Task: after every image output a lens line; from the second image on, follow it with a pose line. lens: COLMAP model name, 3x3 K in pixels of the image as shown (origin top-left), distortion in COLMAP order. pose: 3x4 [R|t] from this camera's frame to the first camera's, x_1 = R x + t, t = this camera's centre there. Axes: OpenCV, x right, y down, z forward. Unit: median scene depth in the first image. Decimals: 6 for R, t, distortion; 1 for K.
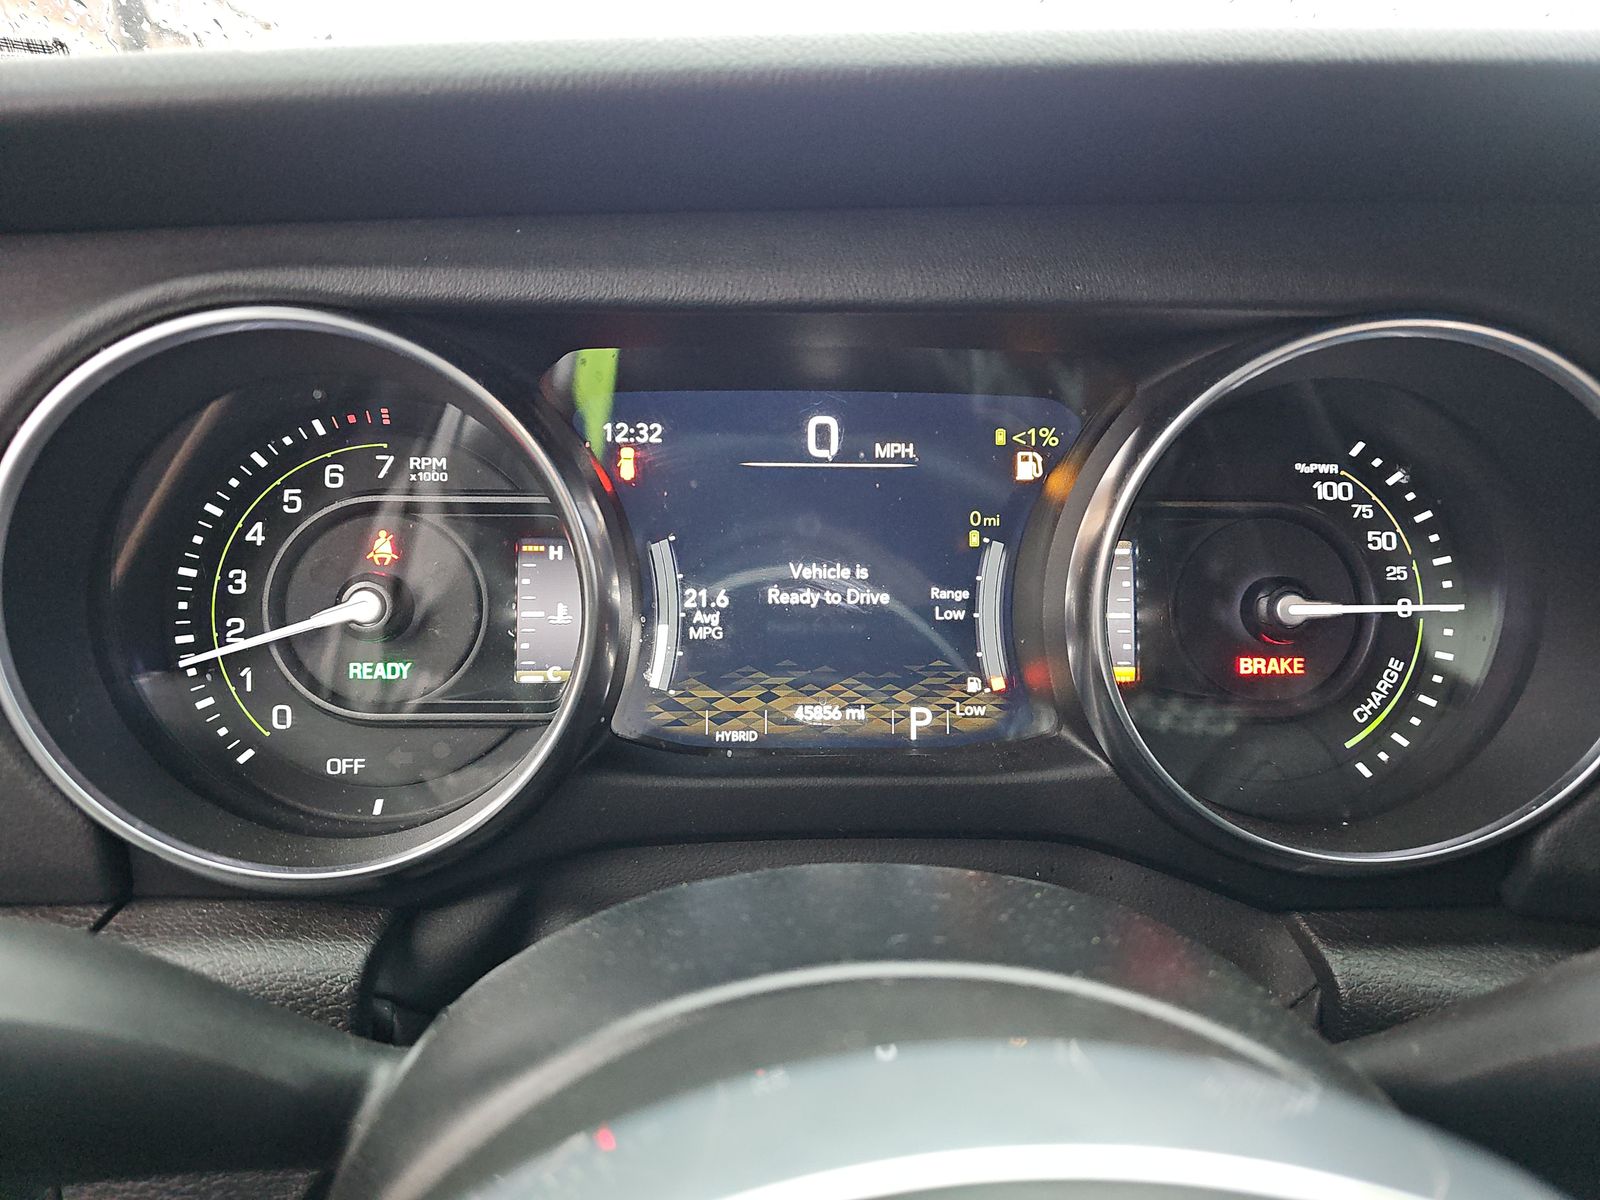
lens RADIAL K [[1043.6, 0, 814.8], [0, 1043.6, 610.8], [0, 0, 1]] dist [0.044324, -0.037920]
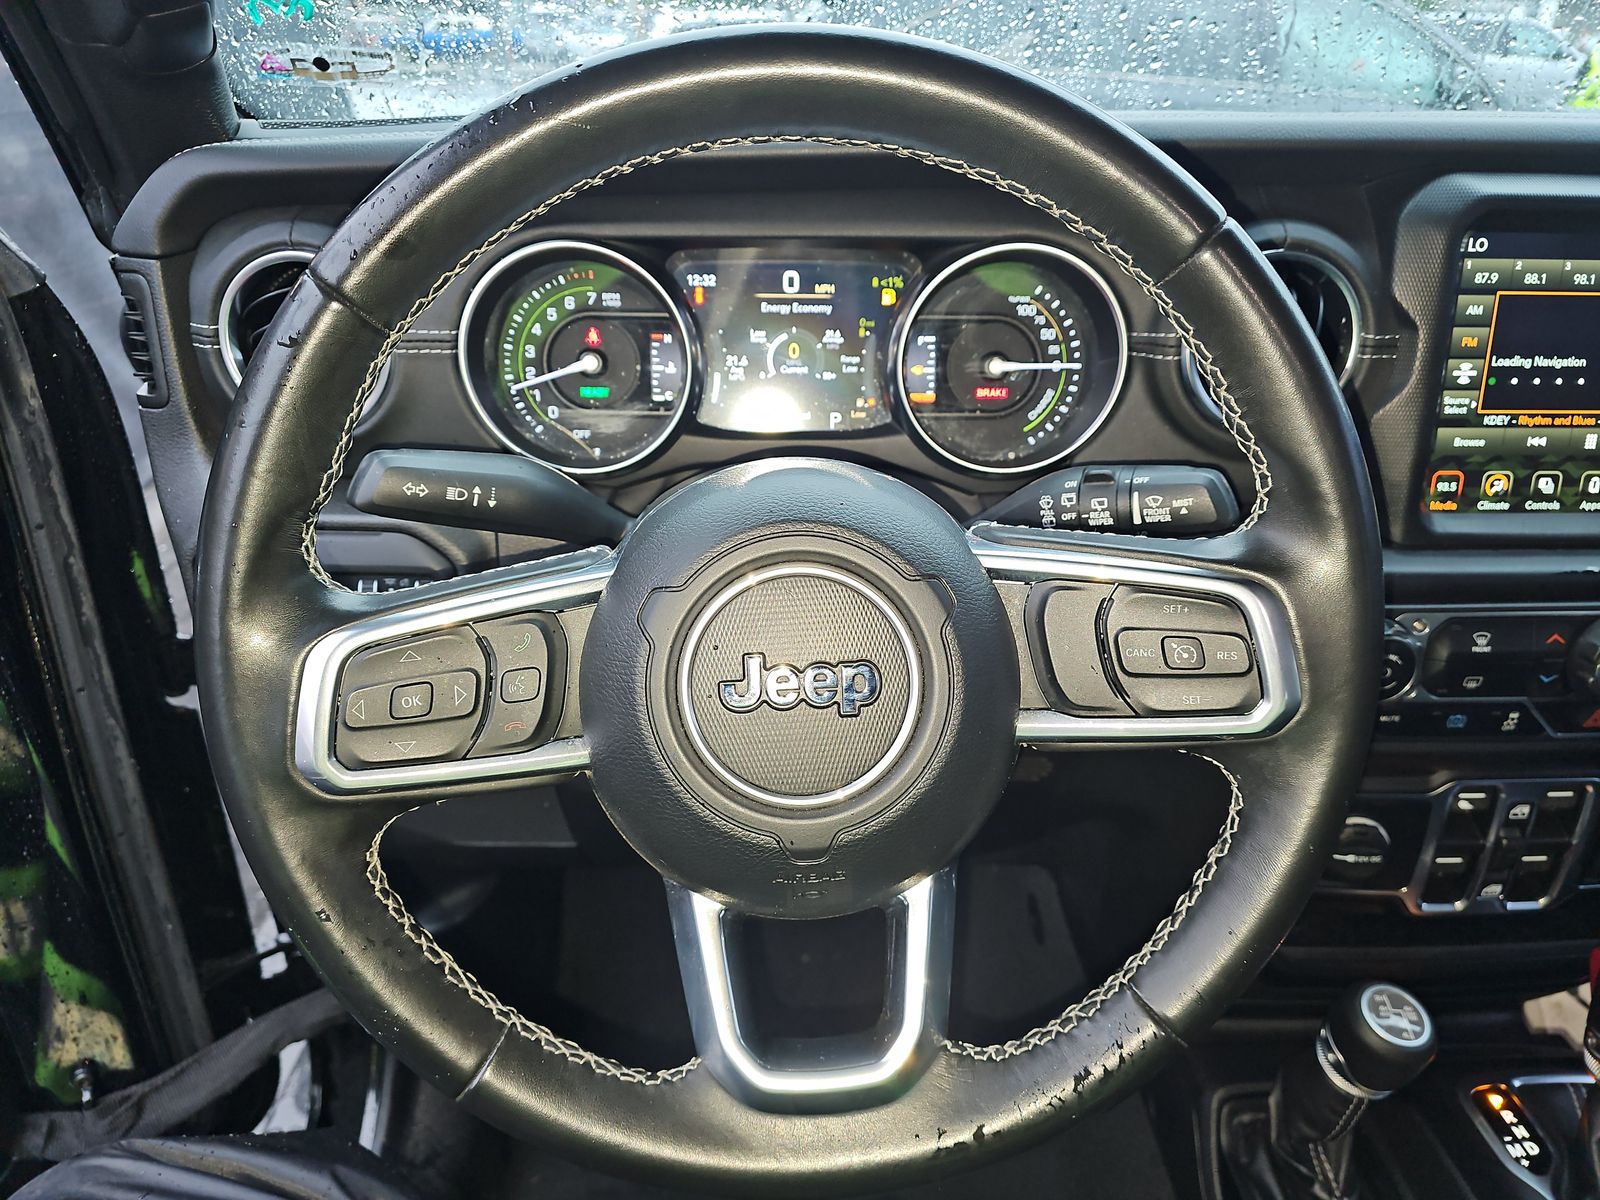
lens RADIAL K [[1043.6, 0, 814.8], [0, 1043.6, 610.8], [0, 0, 1]] dist [0.044324, -0.037920]
pose [[0.999949, 0.005508, -0.008480, 0.080577], [-0.003680, 0.979358, 0.202100, 0.057311], [0.009418, -0.202059, 0.979328, -1.250354]]
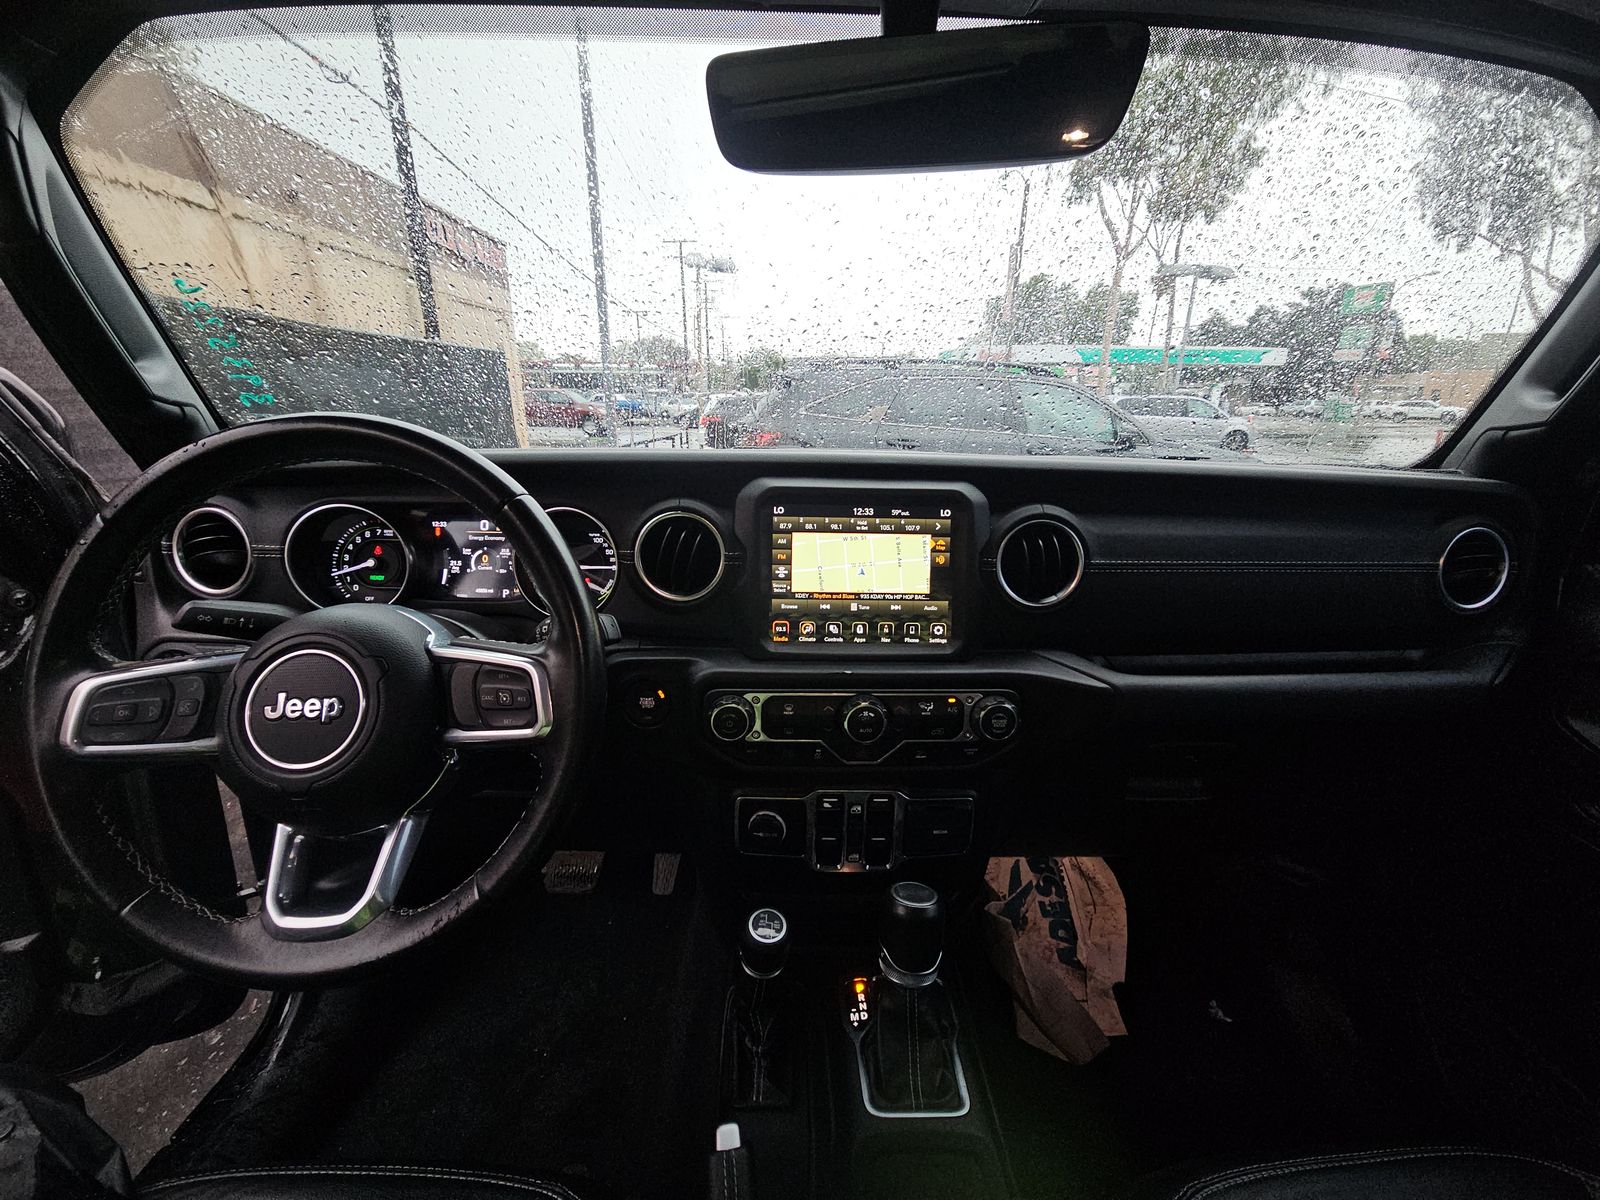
lens RADIAL K [[635.3, 0, 800.0], [0, 635.3, 616.3], [0, 0, 1]] dist [0.020372, 0.000117]
pose [[0.998425, 0.015905, -0.053810, 1.473771], [-0.014661, 0.999618, 0.023429, 0.125107], [0.054162, -0.022604, 0.998276, -1.569641]]
